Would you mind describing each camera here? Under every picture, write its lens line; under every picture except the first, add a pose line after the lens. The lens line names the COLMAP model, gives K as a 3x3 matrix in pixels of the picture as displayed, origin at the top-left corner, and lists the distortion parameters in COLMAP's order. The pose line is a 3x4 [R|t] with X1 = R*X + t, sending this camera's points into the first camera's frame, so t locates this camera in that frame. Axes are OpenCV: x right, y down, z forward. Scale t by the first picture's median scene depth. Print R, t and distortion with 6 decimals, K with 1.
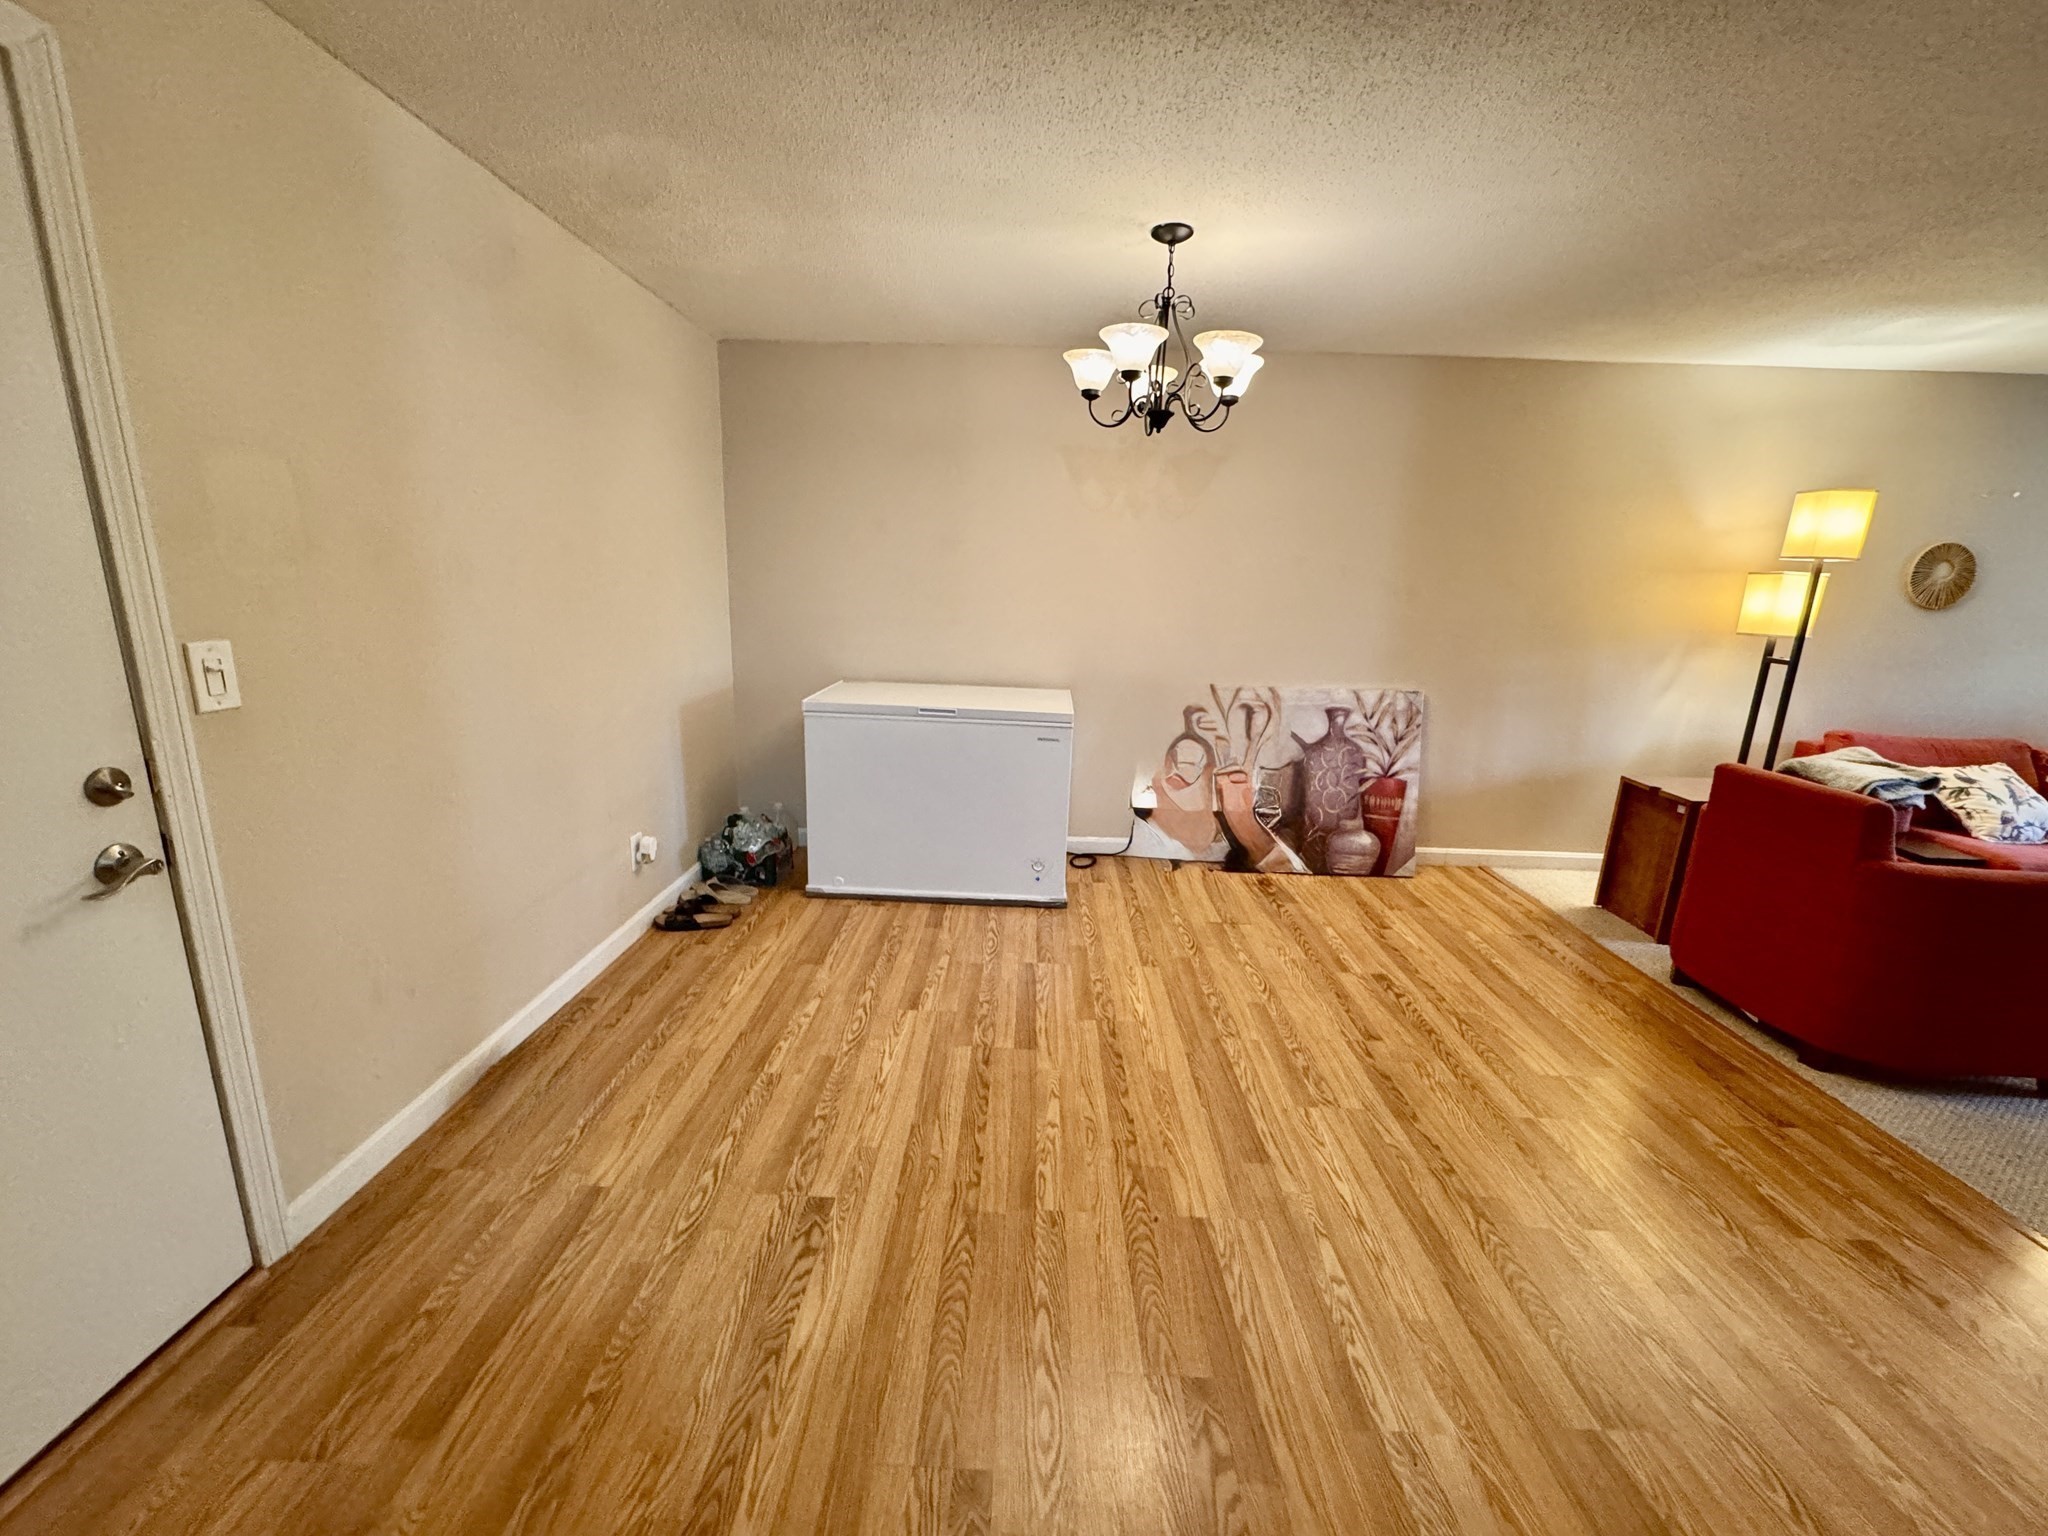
lens RADIAL K [[817.2, 0, 1022.7], [0, 817.2, 764.0], [0, 0, 1]] dist [-0.003411, 0.000038]
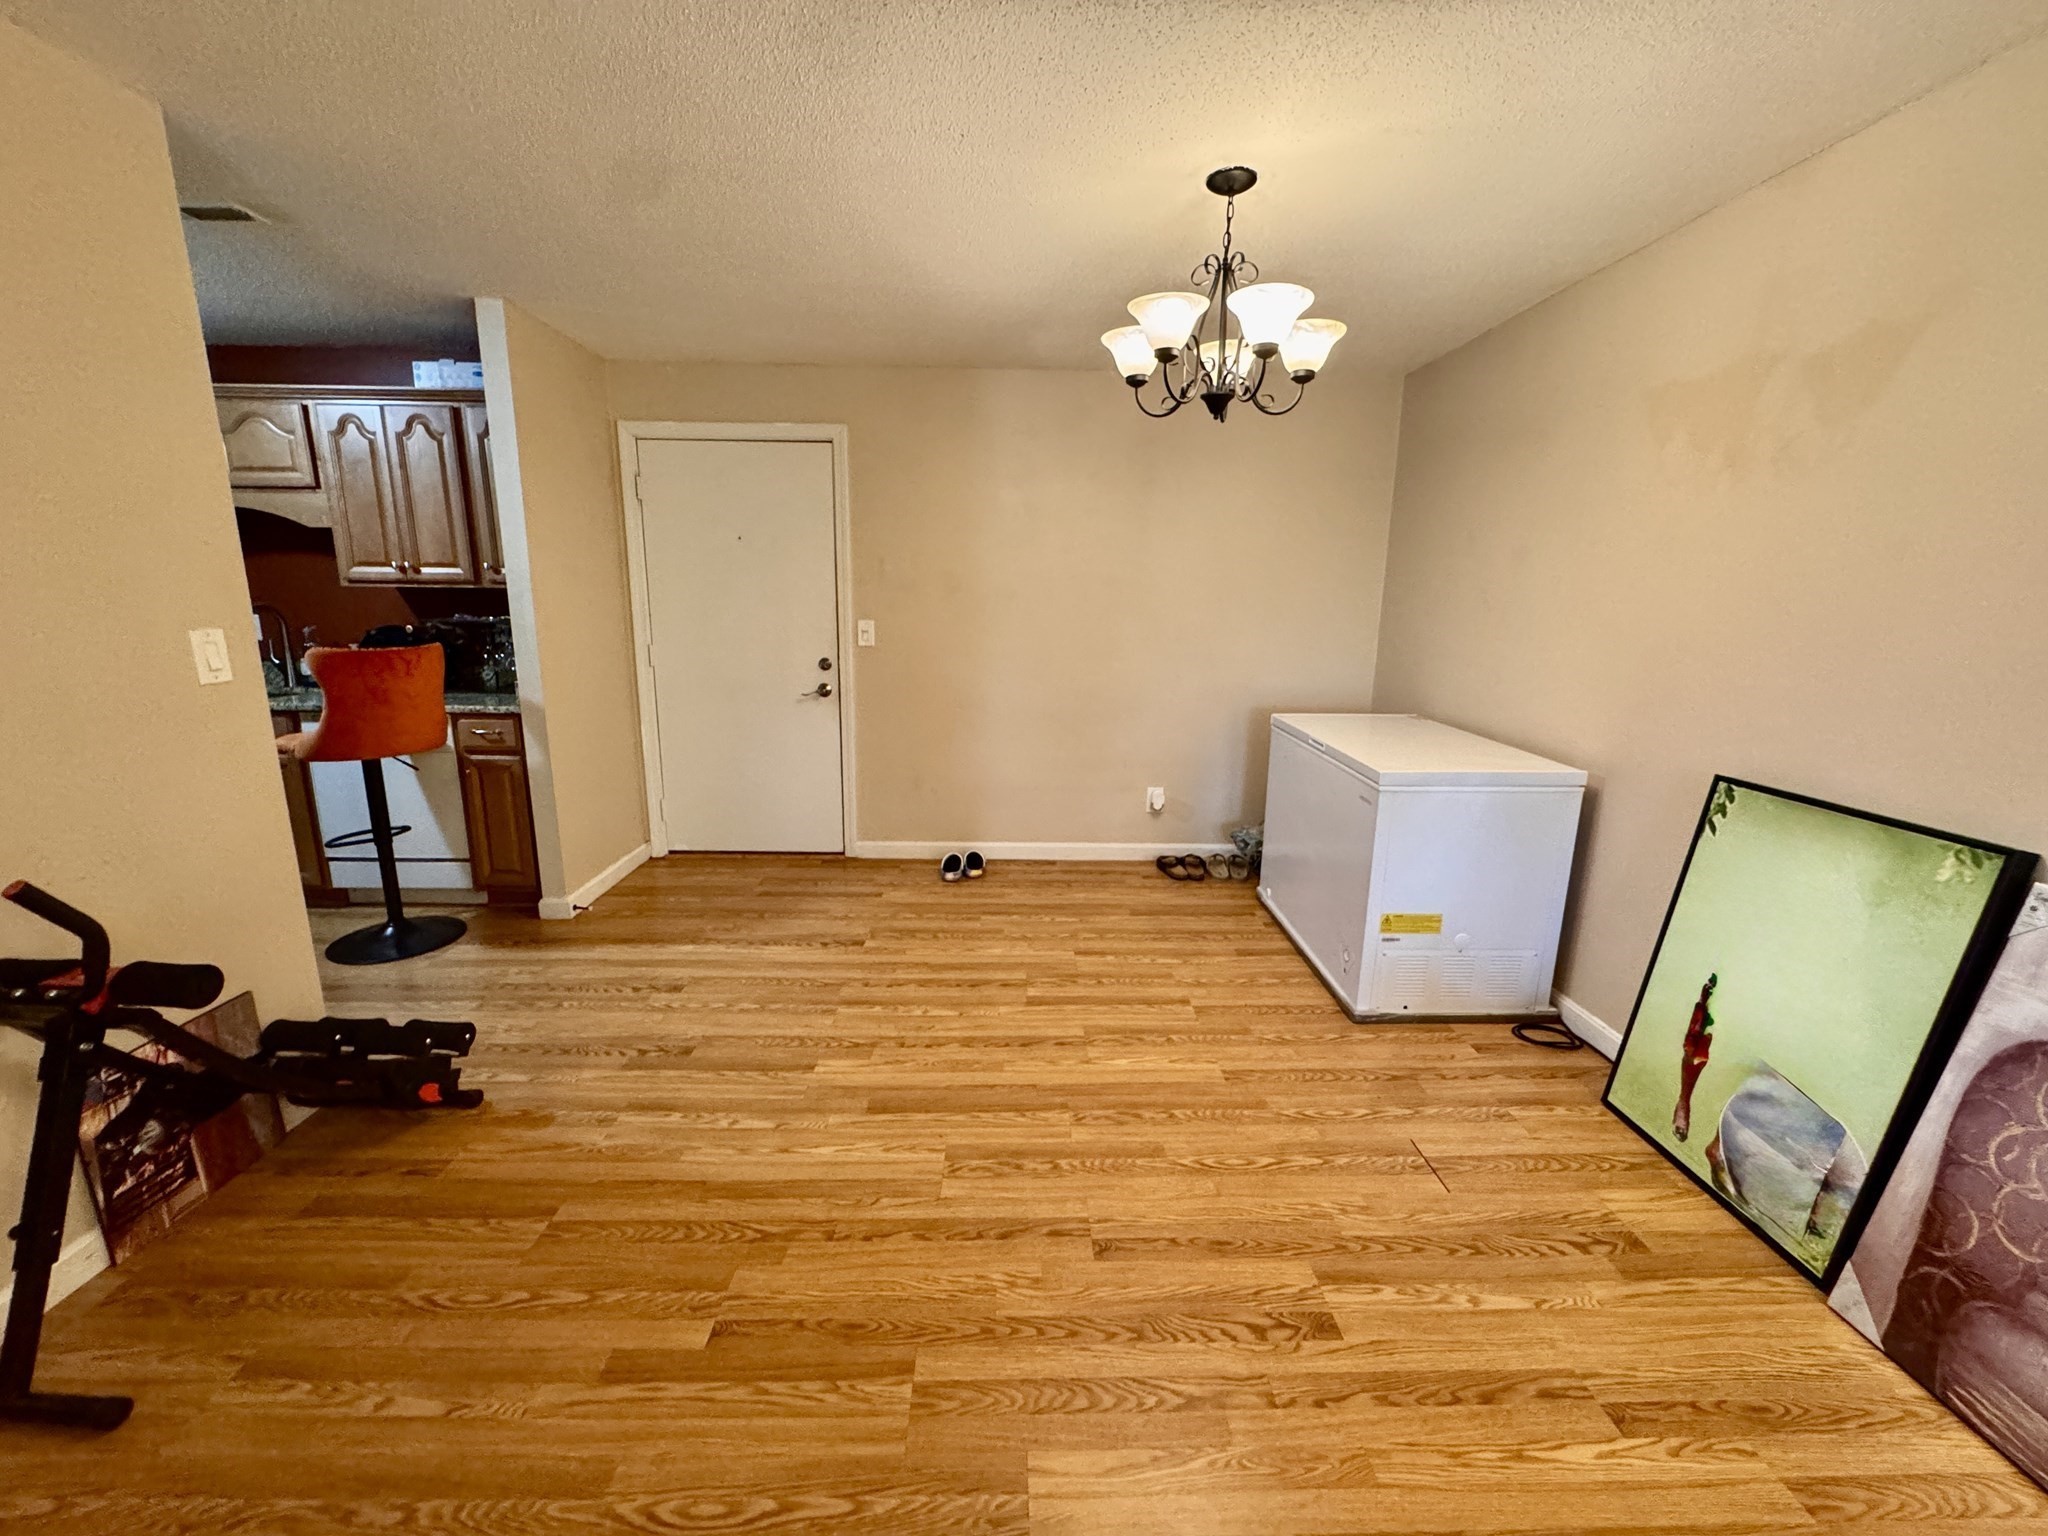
lens RADIAL K [[817.2, 0, 1022.7], [0, 817.2, 764.0], [0, 0, 1]] dist [-0.003411, 0.000038]
pose [[0.039869, 0.180430, -0.982779, 0.923413], [-0.234146, 0.957863, 0.166357, -0.137423], [0.971384, 0.223481, 0.080436, 0.712483]]
